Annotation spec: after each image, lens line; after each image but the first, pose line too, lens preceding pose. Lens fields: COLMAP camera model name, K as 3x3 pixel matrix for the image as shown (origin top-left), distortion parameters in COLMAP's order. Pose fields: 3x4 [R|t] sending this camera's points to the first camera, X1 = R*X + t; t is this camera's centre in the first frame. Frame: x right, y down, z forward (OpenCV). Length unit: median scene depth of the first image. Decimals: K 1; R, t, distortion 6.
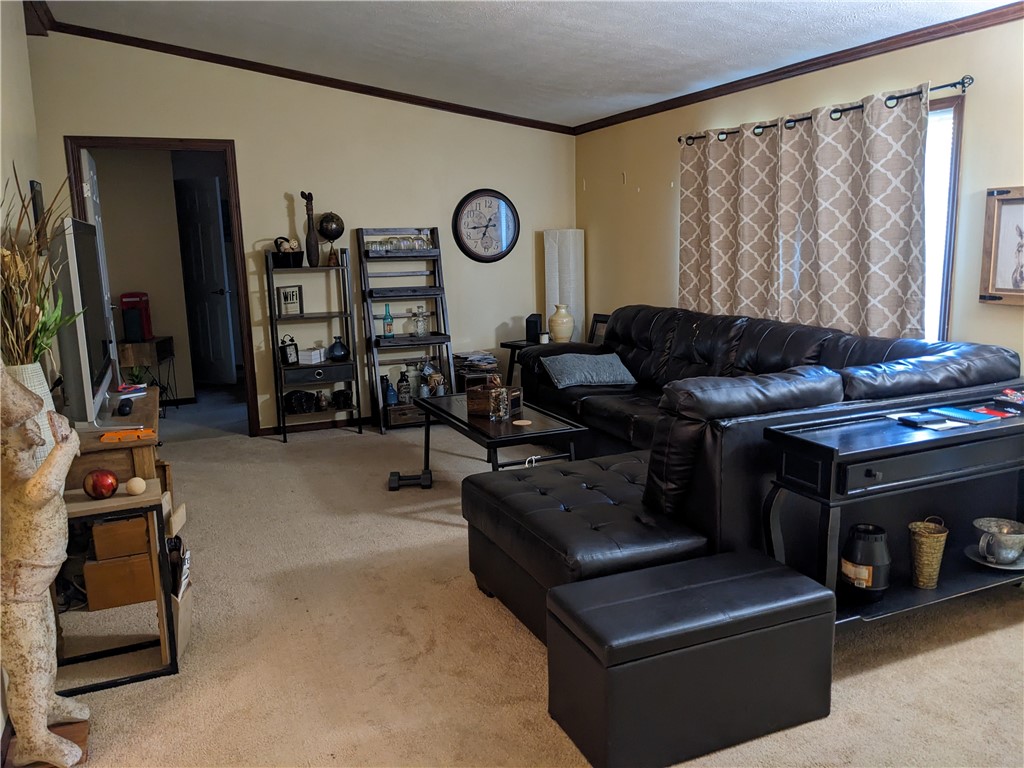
lens RADIAL K [[808.5, 0, 513.9], [0, 808.5, 383.2], [0, 0, 1]] dist [0.061926, -0.048910]
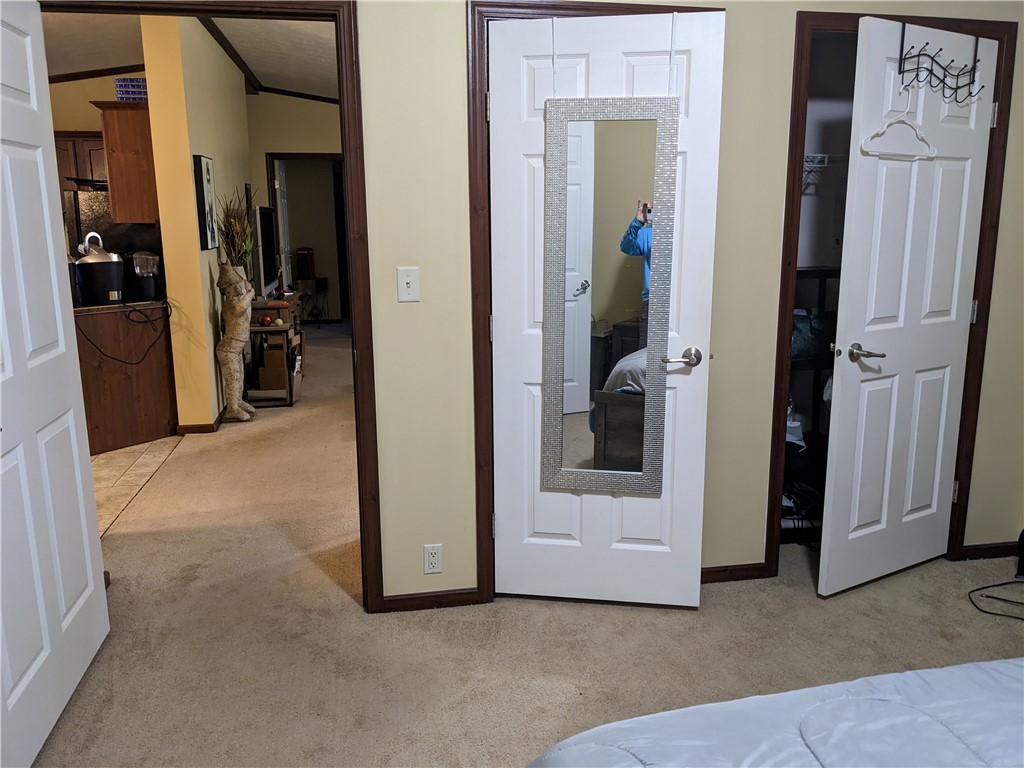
lens RADIAL K [[808.5, 0, 510.6], [0, 808.5, 382.0], [0, 0, 1]] dist [0.061926, -0.048910]
pose [[0.974401, 0.065947, -0.214925, 0.662497], [-0.060753, 0.997681, 0.030691, 0.180741], [0.216451, -0.016848, 0.976148, -1.070460]]
